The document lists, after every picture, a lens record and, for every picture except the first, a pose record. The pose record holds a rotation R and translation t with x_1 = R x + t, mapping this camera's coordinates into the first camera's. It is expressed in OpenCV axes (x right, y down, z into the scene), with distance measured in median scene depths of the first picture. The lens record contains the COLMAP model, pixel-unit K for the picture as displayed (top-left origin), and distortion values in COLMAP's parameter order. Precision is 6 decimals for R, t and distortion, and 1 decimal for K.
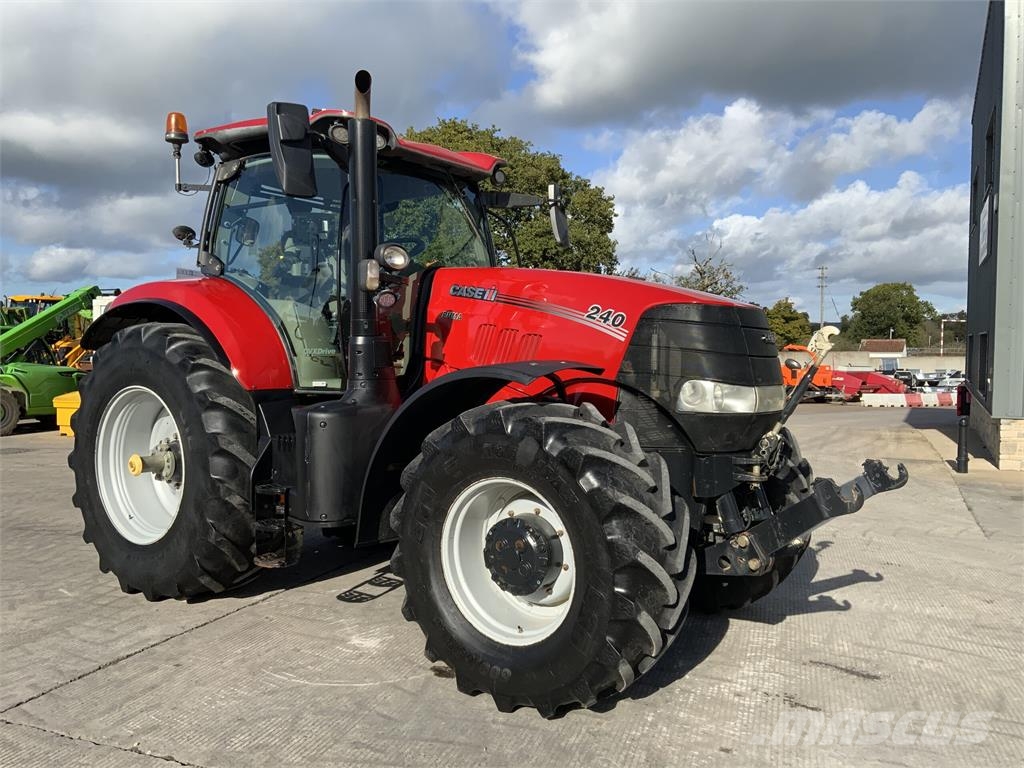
lens RADIAL K [[840.1, 0, 506.4], [0, 840.1, 379.1], [0, 0, 1]] dist [0.085639, -0.163953]
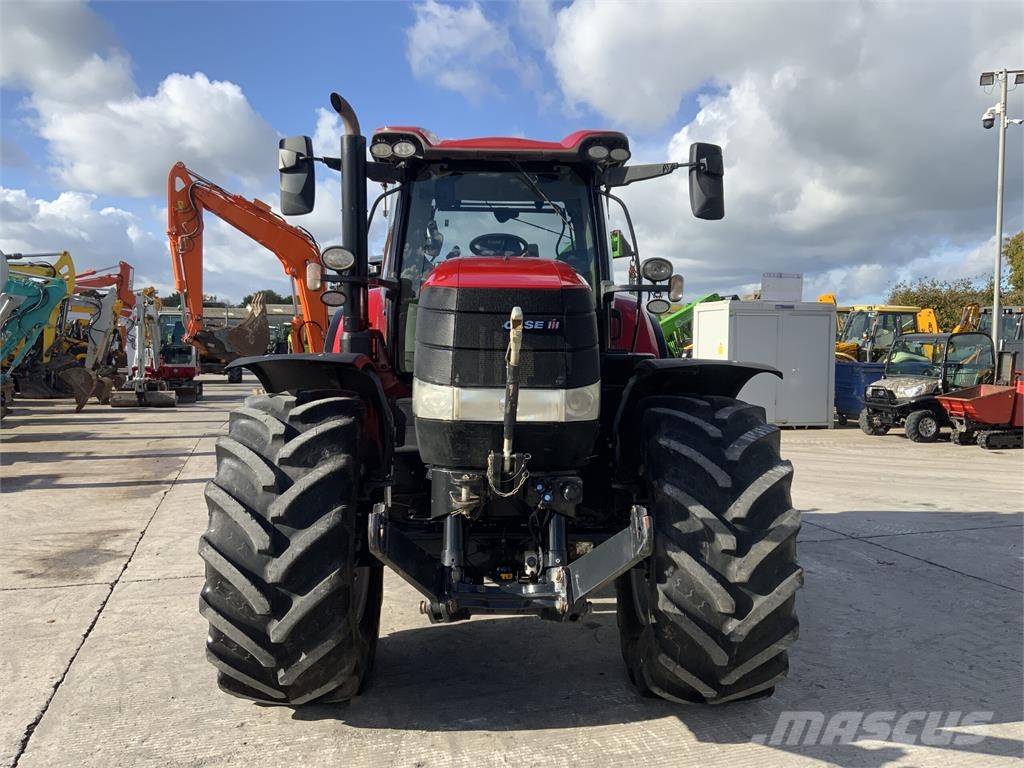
lens RADIAL K [[840.1, 0, 506.4], [0, 840.1, 379.1], [0, 0, 1]] dist [0.085639, -0.163953]
pose [[0.608178, 0.025812, -0.793381, 0.719229], [-0.038305, 0.999261, 0.003146, -0.002793], [0.792876, 0.028477, 0.608718, 0.421394]]
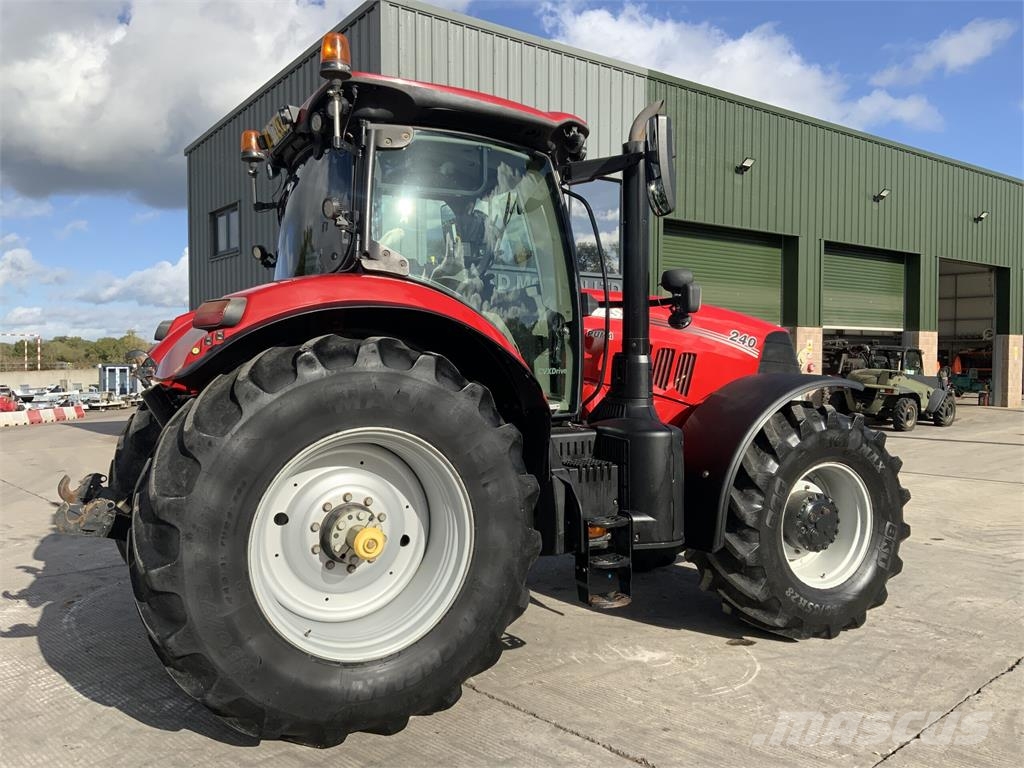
lens RADIAL K [[848.1, 0, 502.1], [0, 848.1, 380.5], [0, 0, 1]] dist [0.051624, -0.095709]
pose [[0.451796, -0.029025, 0.891649, -0.998806], [0.042244, 0.999046, 0.011116, -0.033200], [-0.891121, 0.032644, 0.452591, 0.594282]]
